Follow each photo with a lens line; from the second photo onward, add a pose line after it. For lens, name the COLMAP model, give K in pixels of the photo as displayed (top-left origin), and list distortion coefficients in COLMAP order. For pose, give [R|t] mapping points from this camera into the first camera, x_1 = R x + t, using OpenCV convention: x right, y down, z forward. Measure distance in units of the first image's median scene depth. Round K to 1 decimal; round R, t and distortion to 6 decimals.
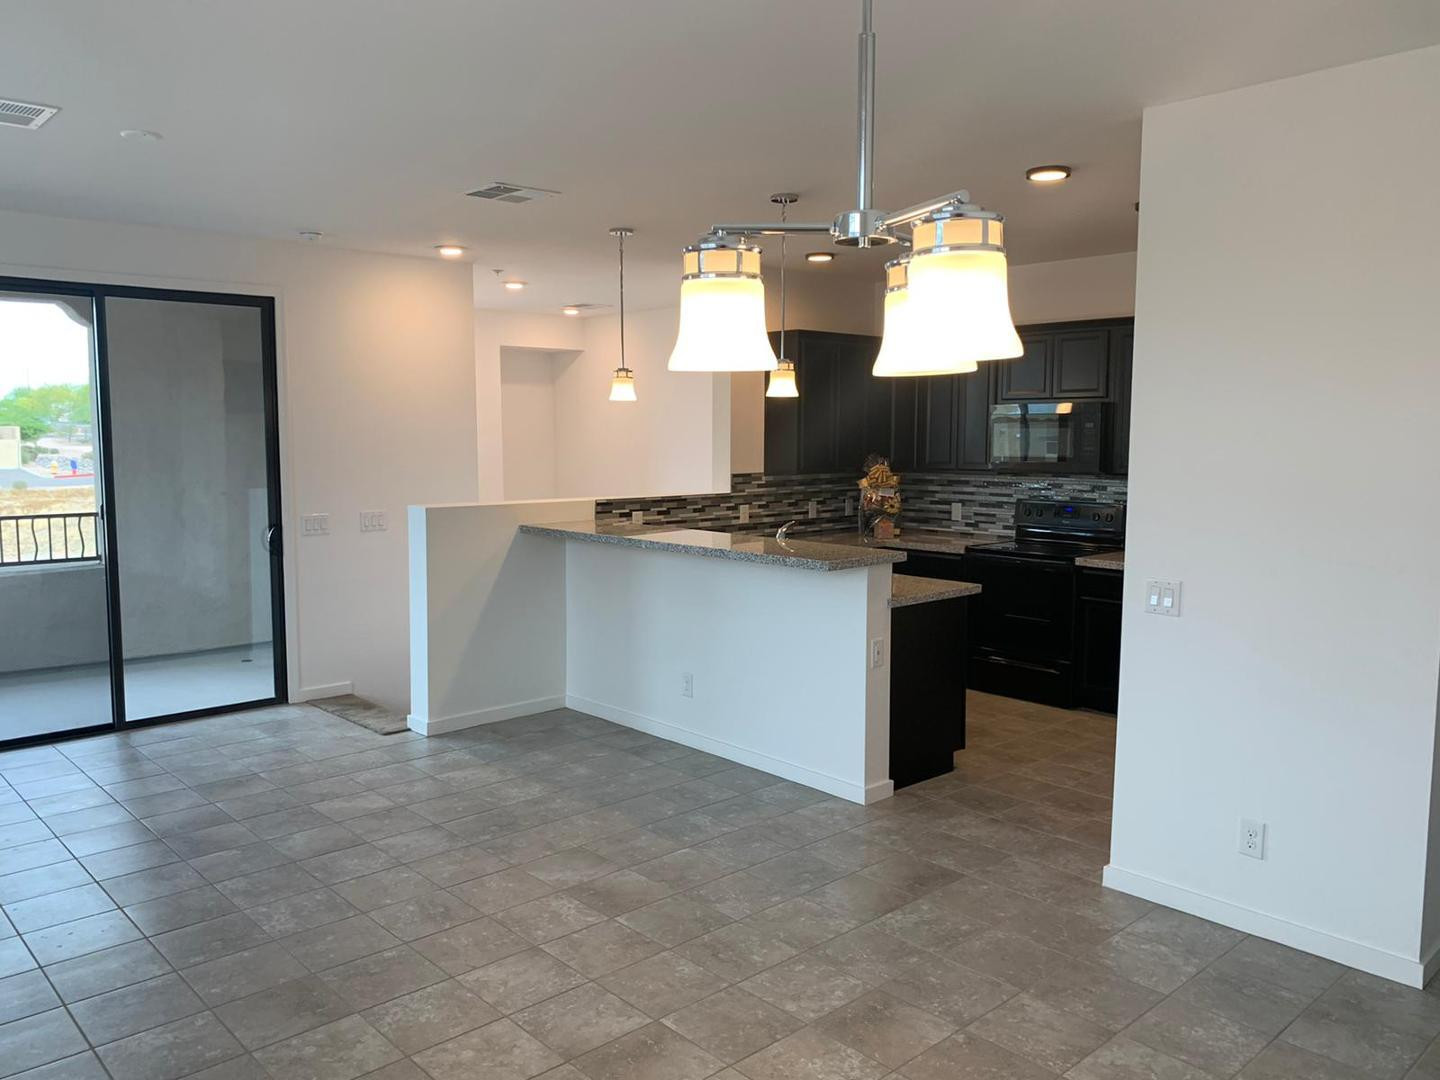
lens RADIAL K [[1106.6, 0, 712.3], [0, 1106.6, 543.8], [0, 0, 1]] dist [0.046537, -0.050366]
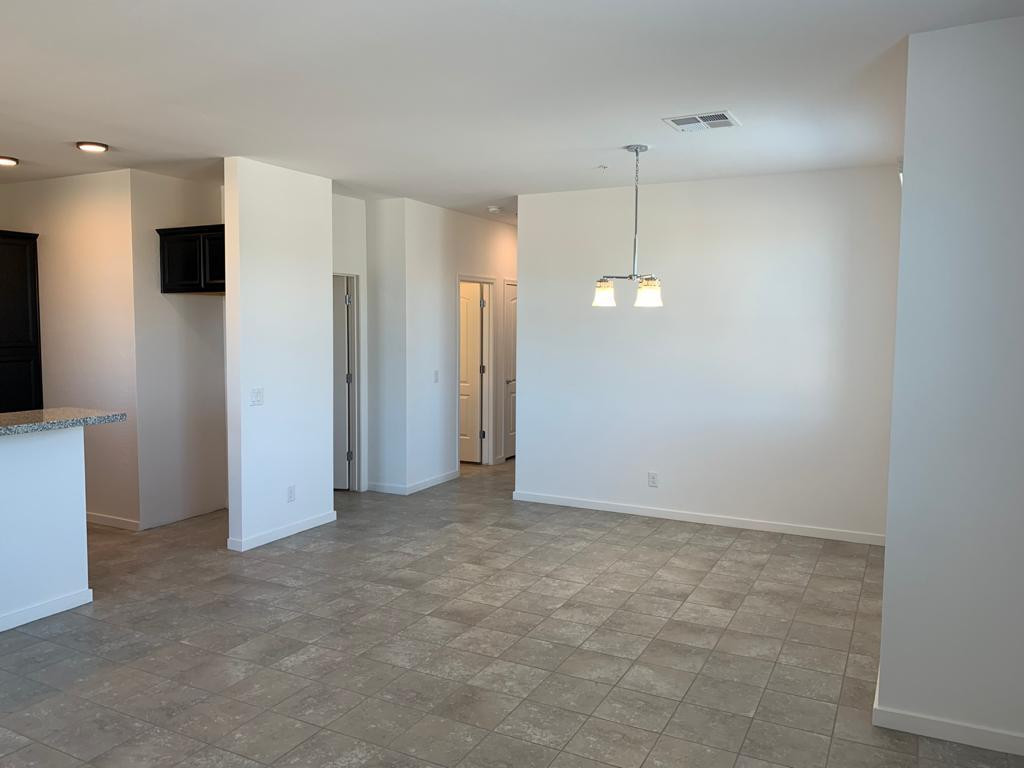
lens RADIAL K [[790.2, 0, 496.5], [0, 790.2, 377.1], [0, 0, 1]] dist [0.041193, -0.045417]
pose [[-0.335401, -0.070335, 0.939446, -0.647446], [0.091820, 0.990021, 0.106903, -0.060231], [-0.937590, 0.122115, -0.325596, 0.604717]]
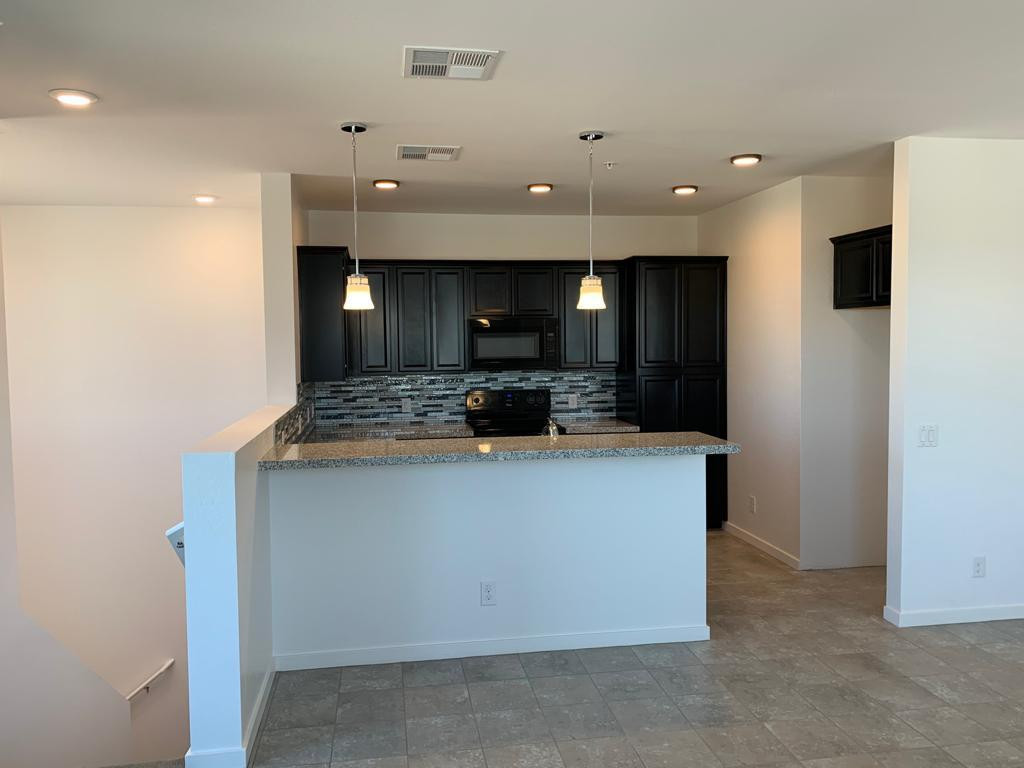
lens RADIAL K [[786.9, 0, 505.6], [0, 786.9, 373.1], [0, 0, 1]] dist [0.046537, -0.050366]
pose [[0.544828, -0.047017, 0.837228, -0.519534], [0.097332, 0.995224, -0.007449, -0.054852], [-0.832880, 0.085547, 0.546803, 0.498055]]
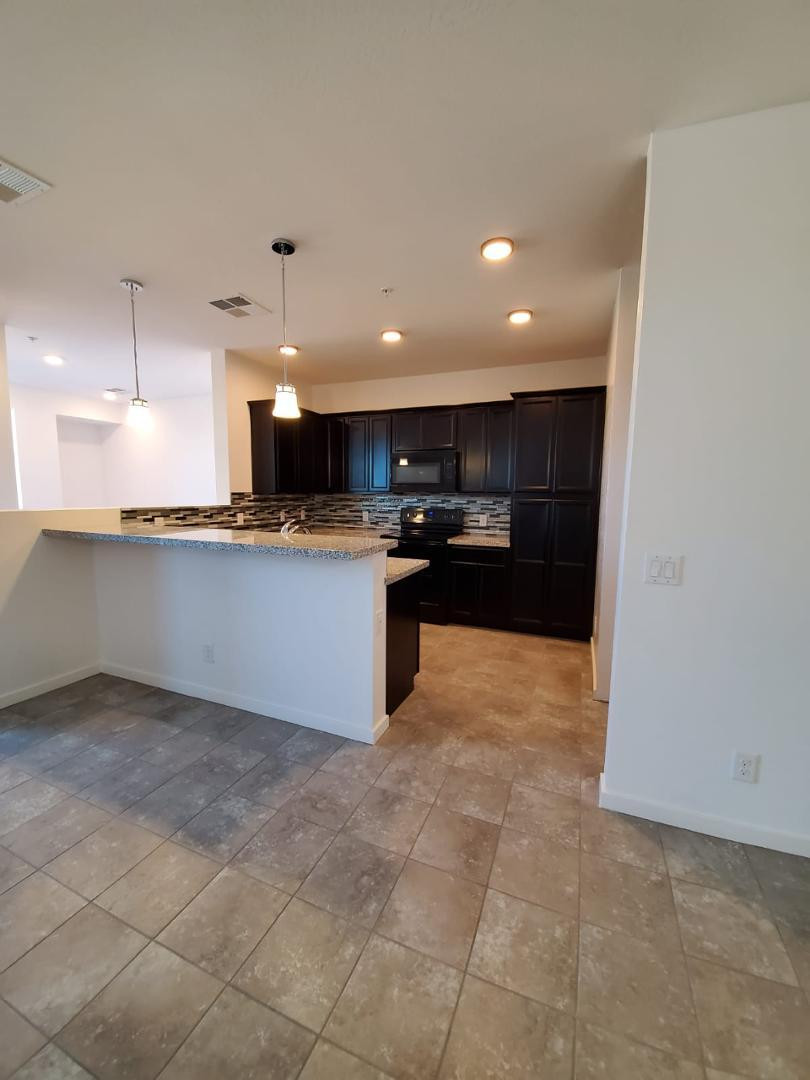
lens RADIAL K [[427.8, 0, 403.7], [0, 427.8, 542.3], [0, 0, 1]] dist [0.000120, -0.002390]
pose [[0.906715, -0.039408, 0.419899, -0.017841], [0.033408, 0.999208, 0.021636, 0.000029], [-0.420419, -0.005590, 0.907313, 0.404373]]
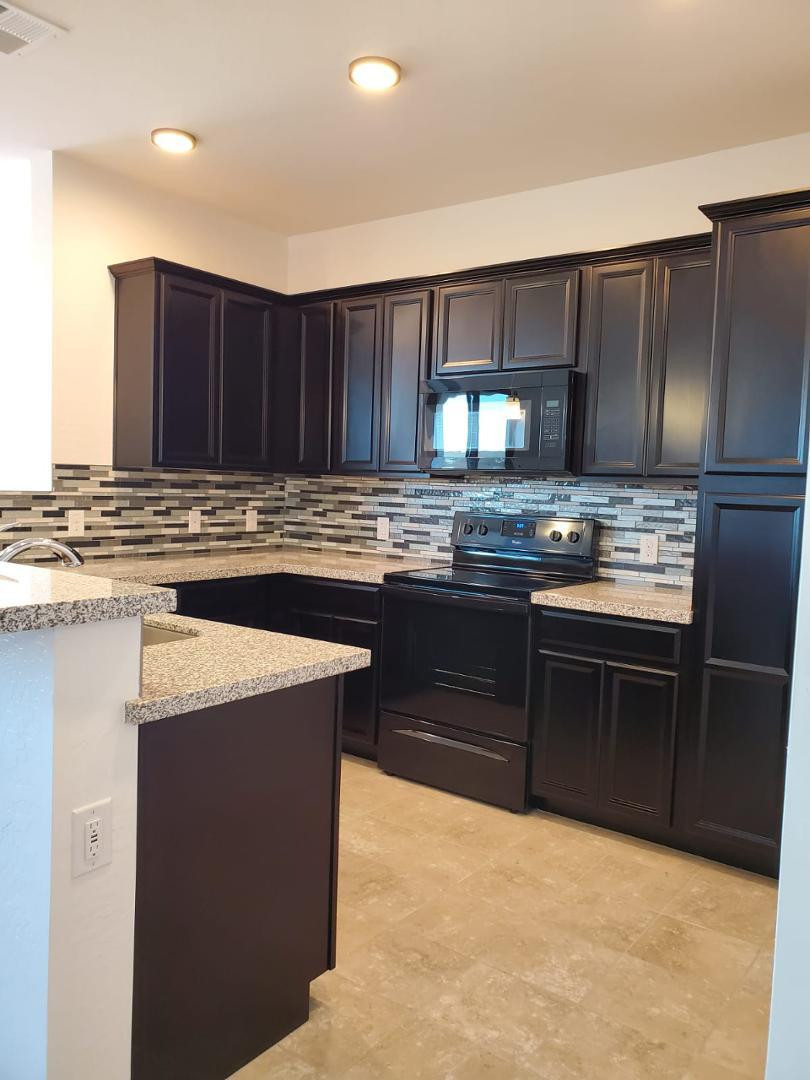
lens RADIAL K [[833.5, 0, 407.3], [0, 833.5, 540.7], [0, 0, 1]] dist [0.041193, -0.045417]
pose [[0.982705, 0.019999, 0.184094, 0.151042], [-0.013961, 0.999323, -0.034040, -0.001028], [-0.184650, 0.030881, 0.982319, 0.493855]]
